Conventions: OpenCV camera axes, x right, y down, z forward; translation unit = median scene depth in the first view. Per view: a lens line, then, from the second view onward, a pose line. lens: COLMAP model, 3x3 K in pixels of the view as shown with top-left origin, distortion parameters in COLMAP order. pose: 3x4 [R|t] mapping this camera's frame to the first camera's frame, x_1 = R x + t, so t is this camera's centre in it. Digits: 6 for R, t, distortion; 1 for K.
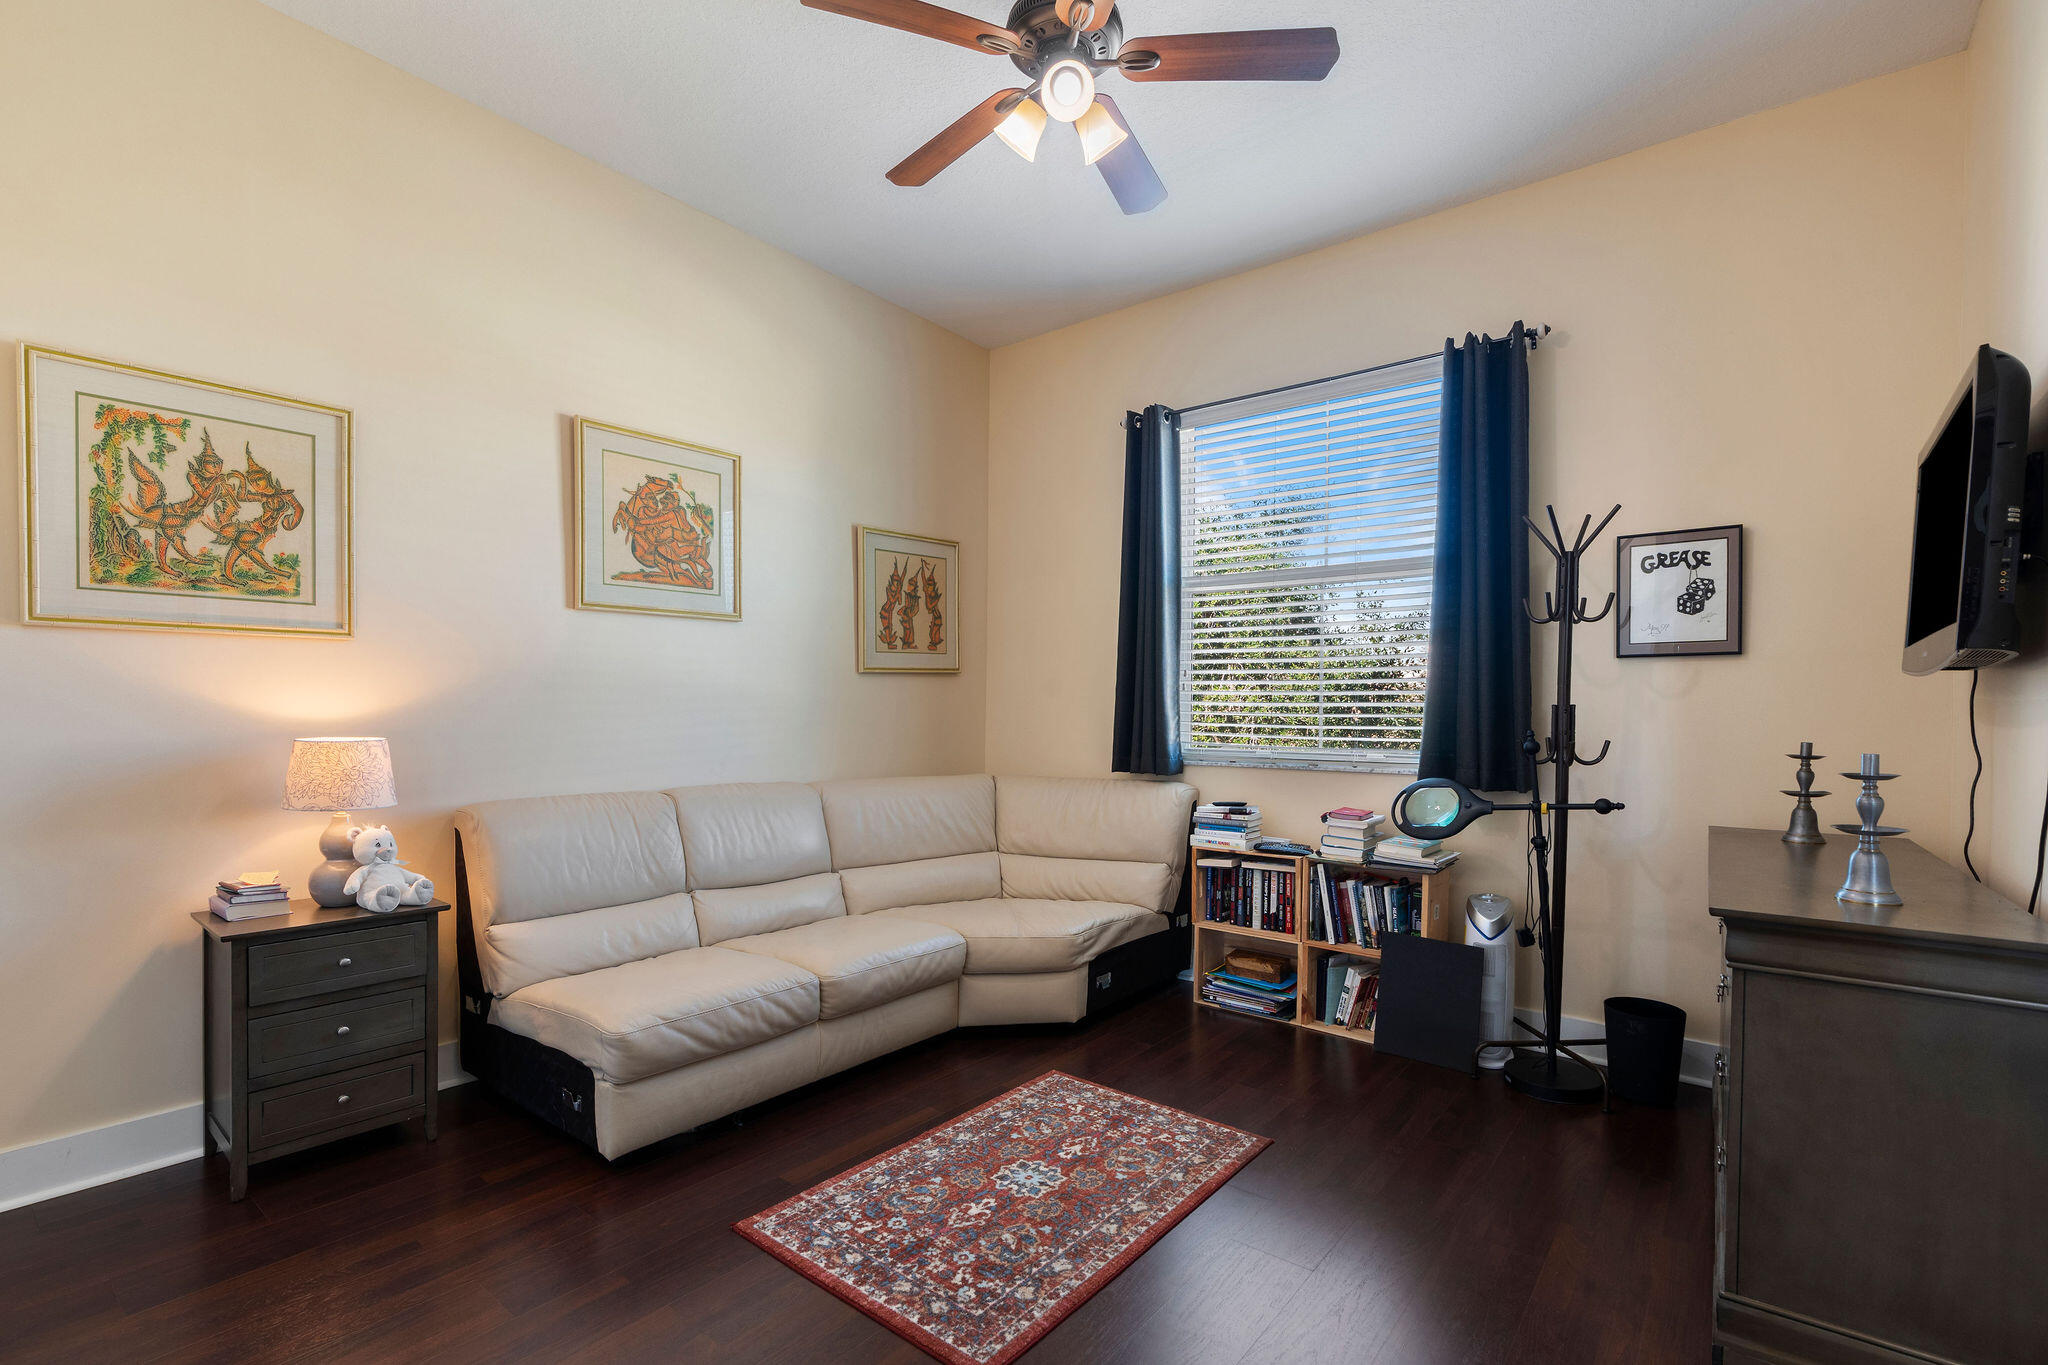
lens RADIAL K [[922.4, 0, 1025.6], [0, 922.4, 687.9], [0, 0, 1]] dist [-0.008160, 0.002805]
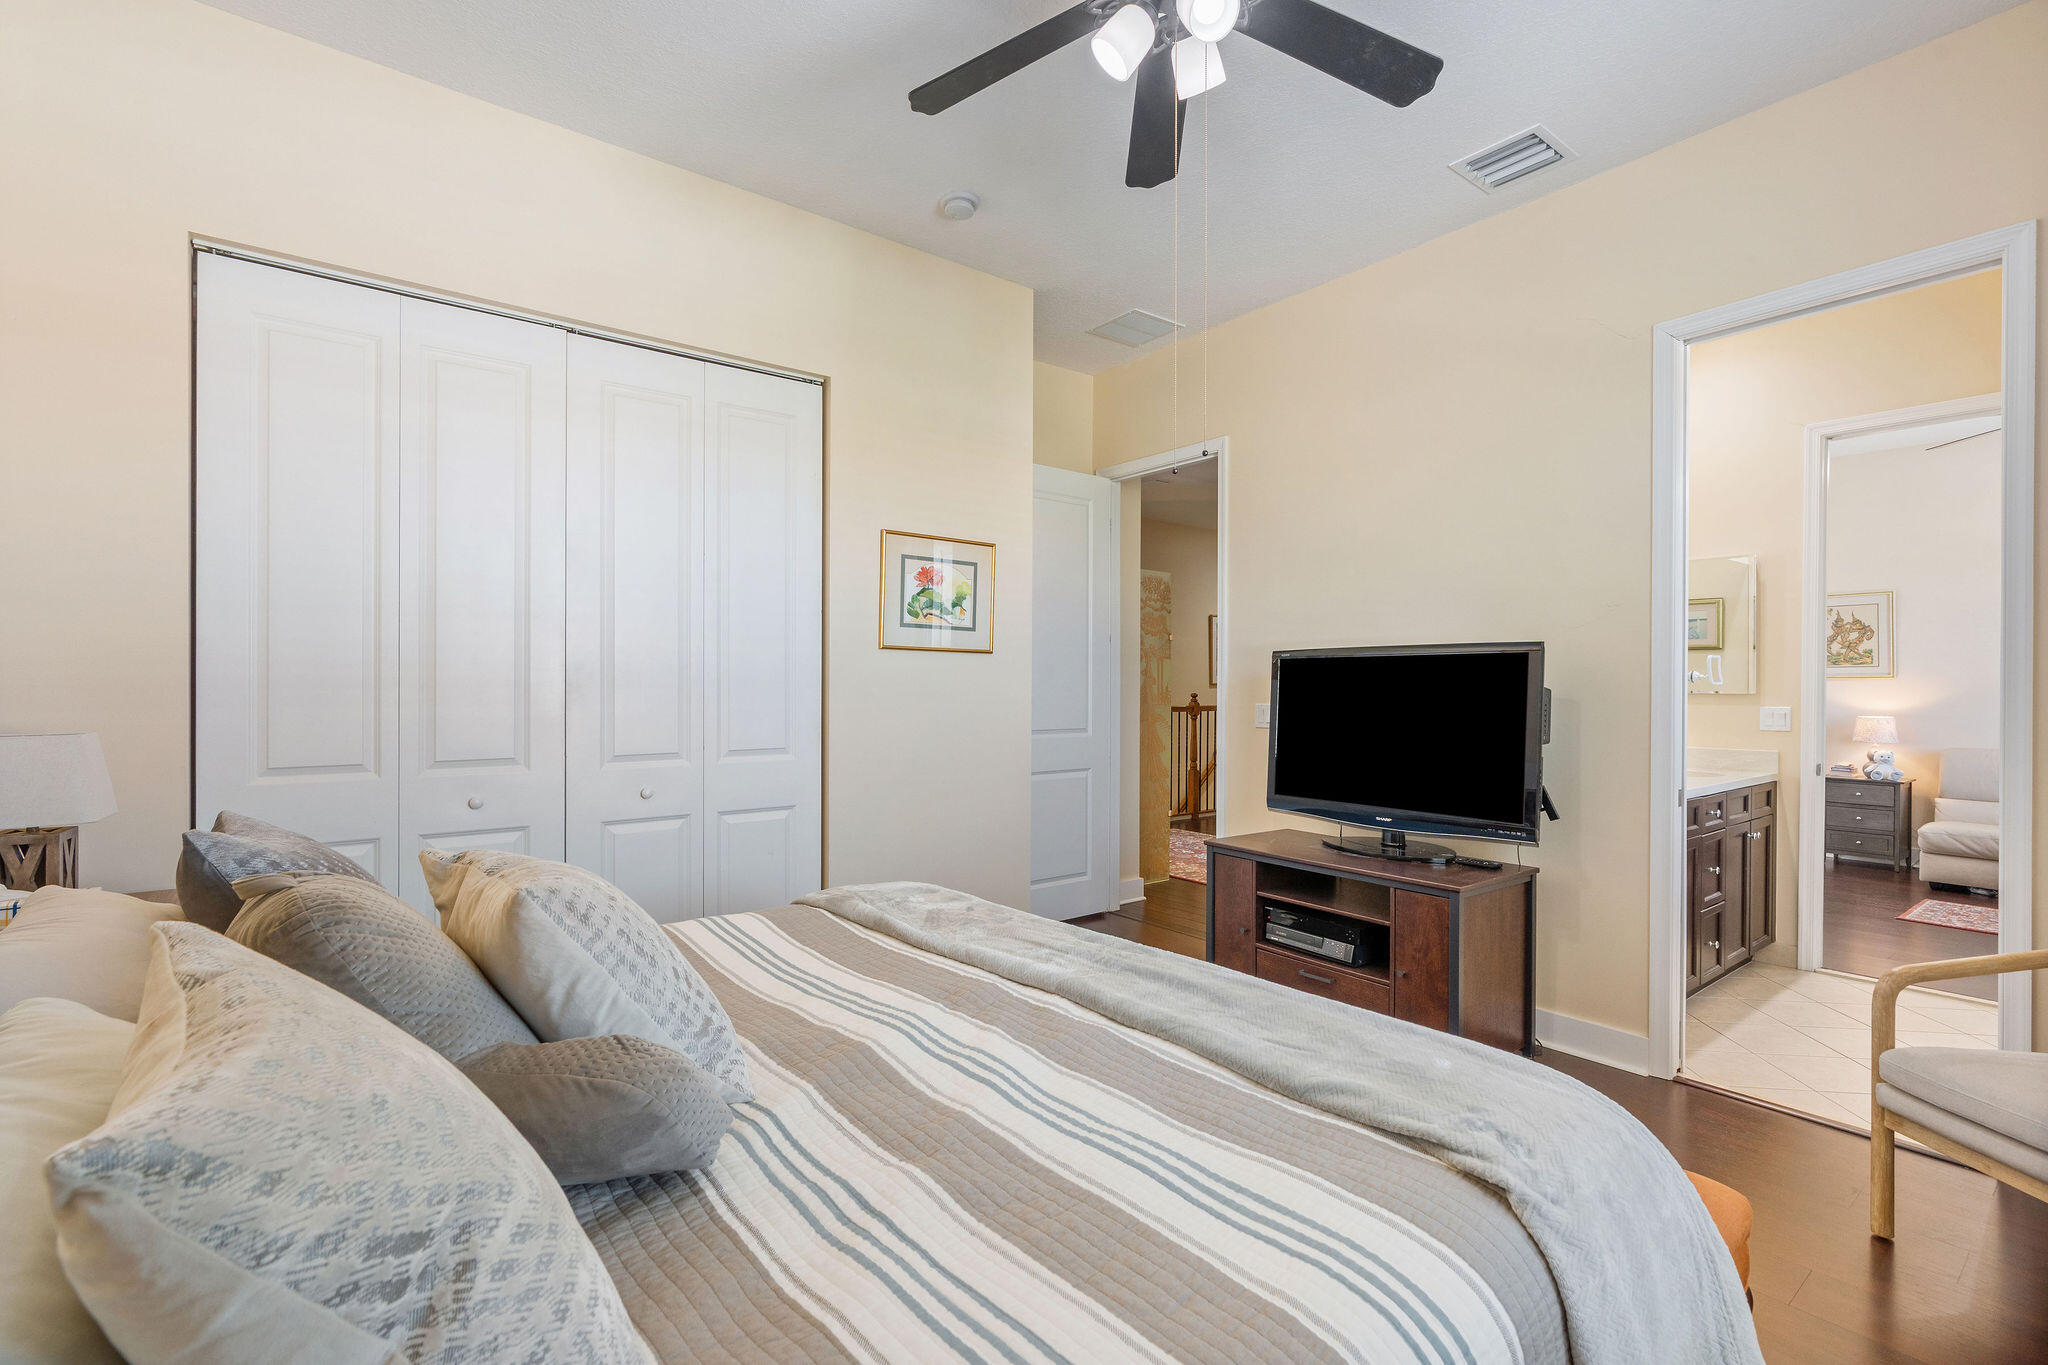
lens RADIAL K [[922.4, 0, 1029.4], [0, 922.4, 685.2], [0, 0, 1]] dist [-0.008160, 0.002805]
pose [[-0.241427, 0.002287, -0.970416, 2.515881], [0.005172, 0.999986, 0.001070, -0.055672], [0.970405, -0.004760, -0.241435, -0.783670]]
